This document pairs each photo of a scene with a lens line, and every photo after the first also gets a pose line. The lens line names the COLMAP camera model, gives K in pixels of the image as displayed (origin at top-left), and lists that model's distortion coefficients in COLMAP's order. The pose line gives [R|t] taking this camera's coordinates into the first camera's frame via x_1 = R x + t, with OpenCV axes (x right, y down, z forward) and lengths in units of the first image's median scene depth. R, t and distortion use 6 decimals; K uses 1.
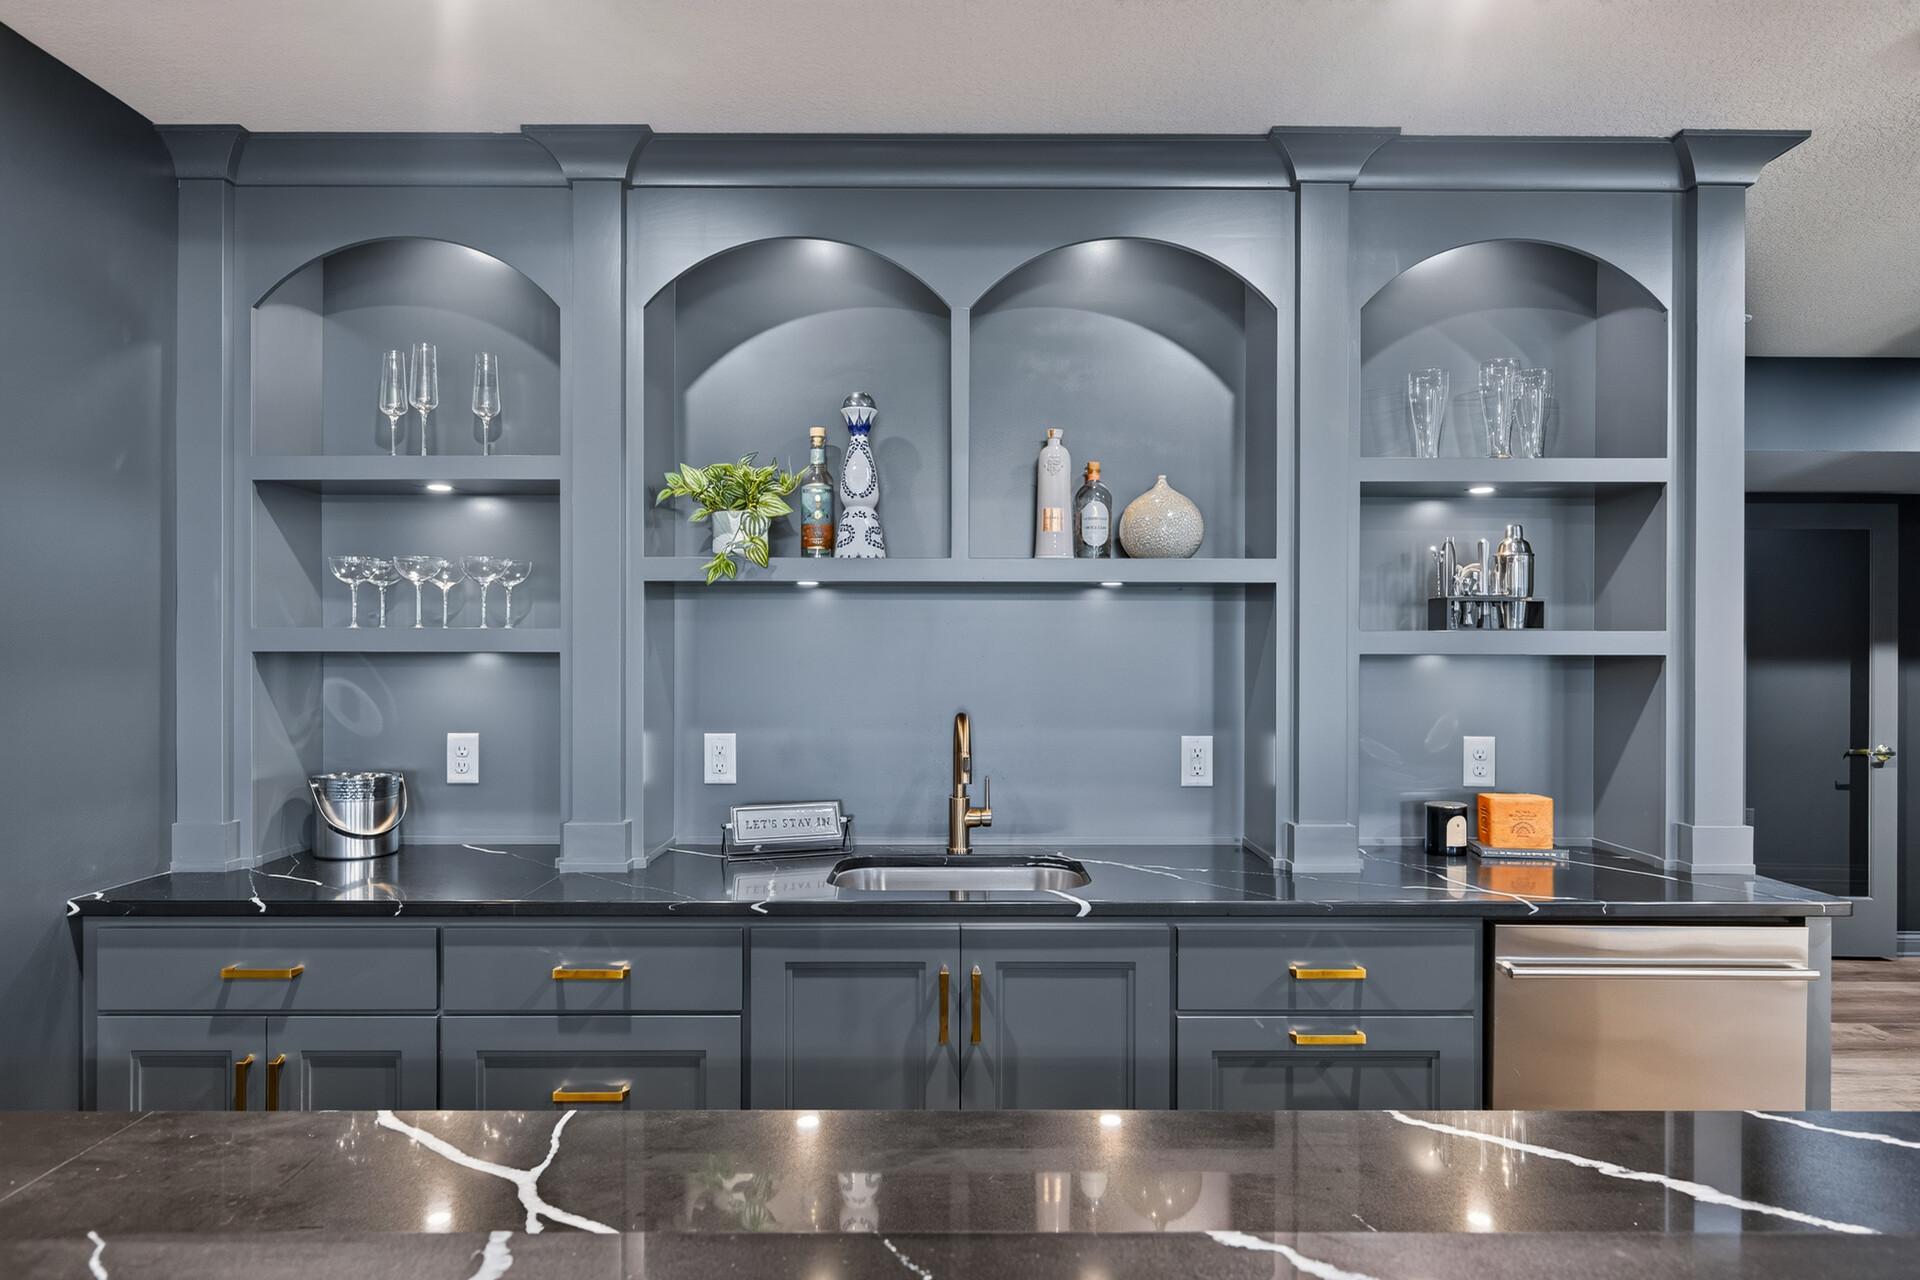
lens RADIAL K [[1162.7, 0, 965.7], [0, 1162.7, 646.9], [0, 0, 1]] dist [-0.002895, -0.000394]
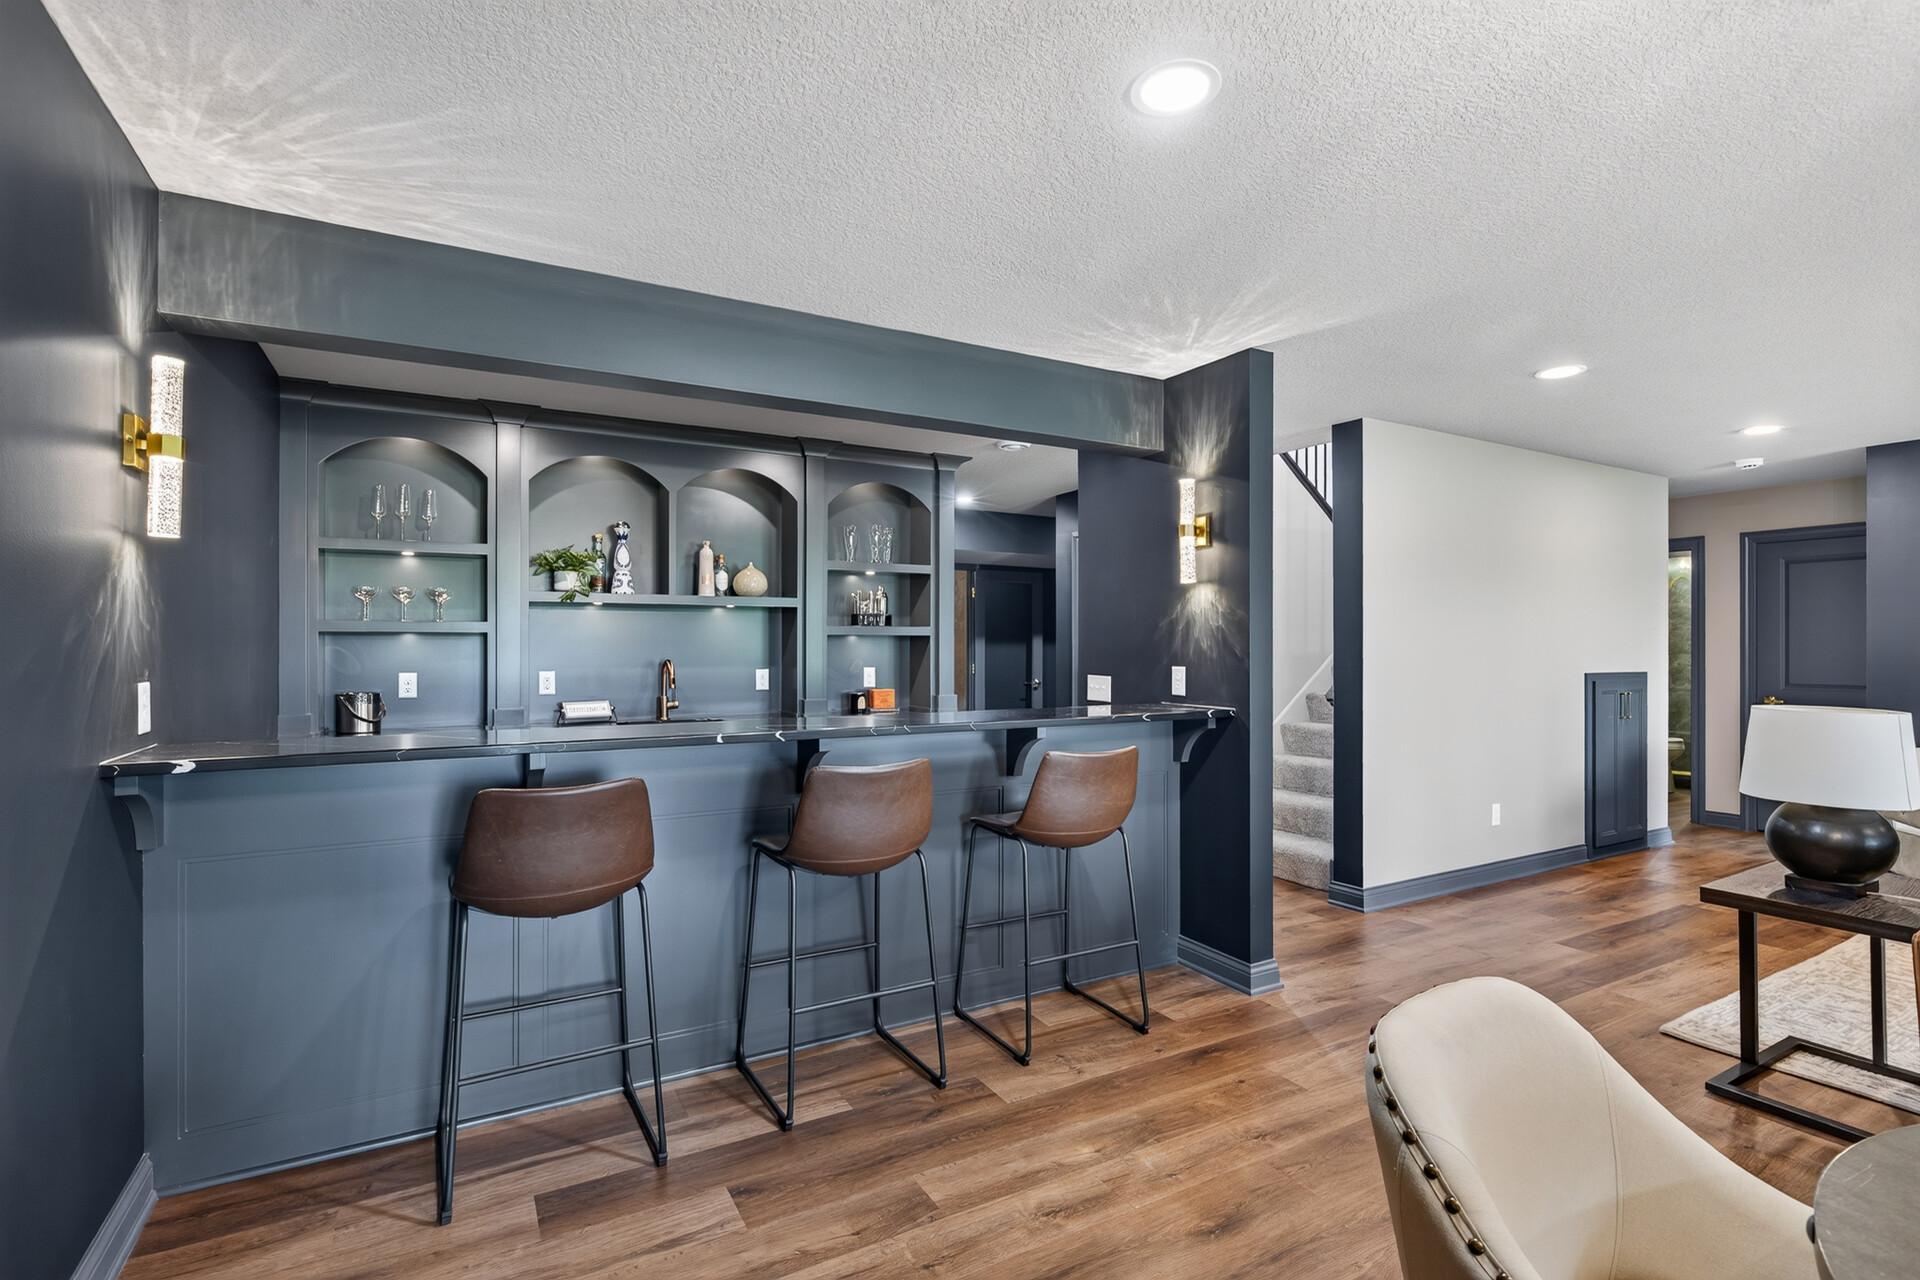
lens RADIAL K [[895.4, 0, 960.0], [0, 895.4, 640.0], [0, 0, 1]] dist [0.000779, 0.000130]
pose [[0.872448, 0.000162, 0.488707, -0.374913], [0.000171, 1.000000, -0.000637, 0.018260], [-0.488707, 0.000639, 0.872448, -0.881358]]
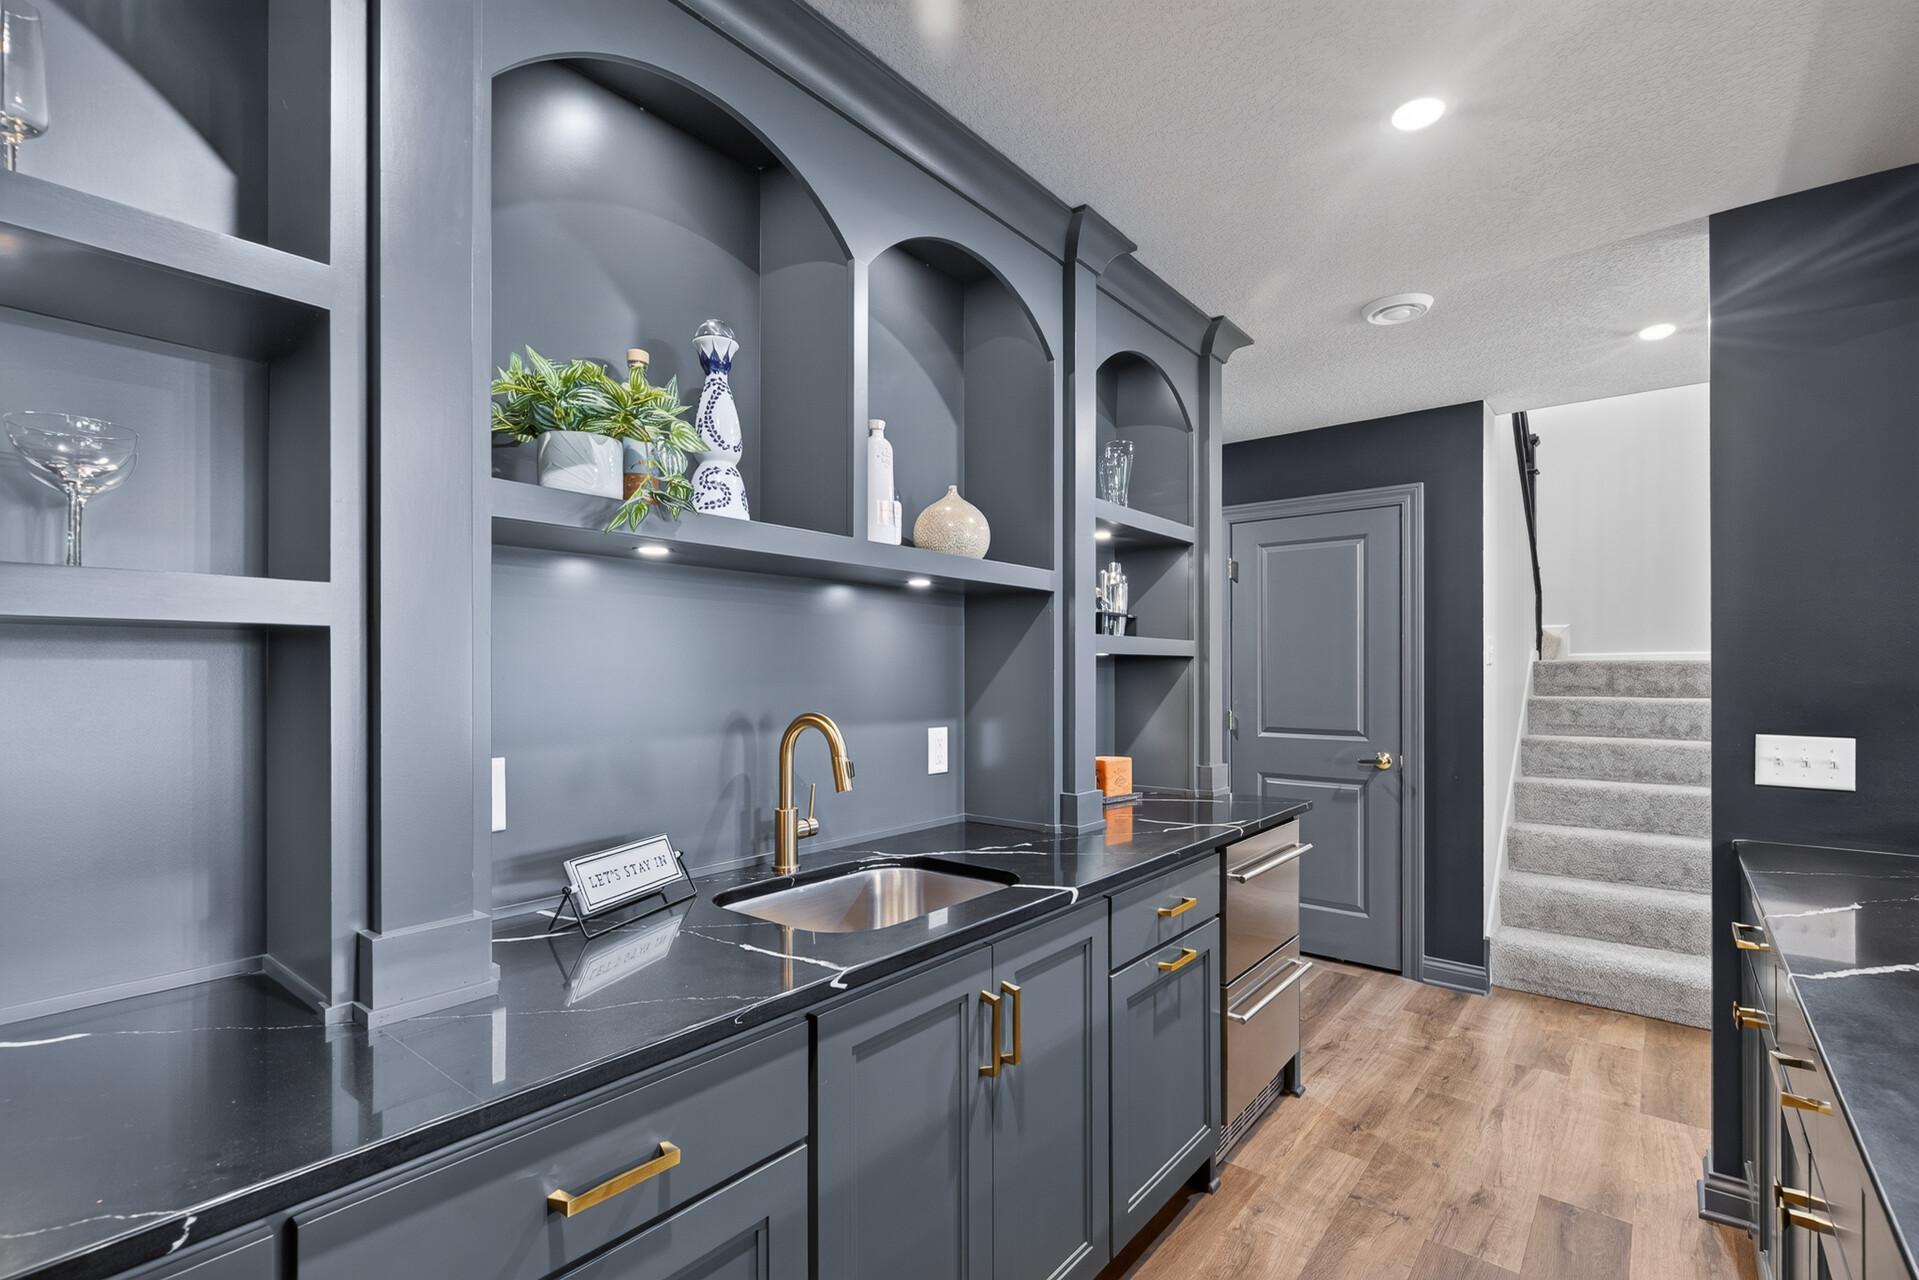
lens RADIAL K [[863.9, 0, 962.6], [0, 863.9, 668.2], [0, 0, 1]] dist [-0.000597, -0.000110]
pose [[0.637175, 0.001528, 0.770718, -0.444014], [-0.000754, 0.999999, -0.001360, 0.023063], [-0.770719, 0.000285, 0.637175, 0.486201]]
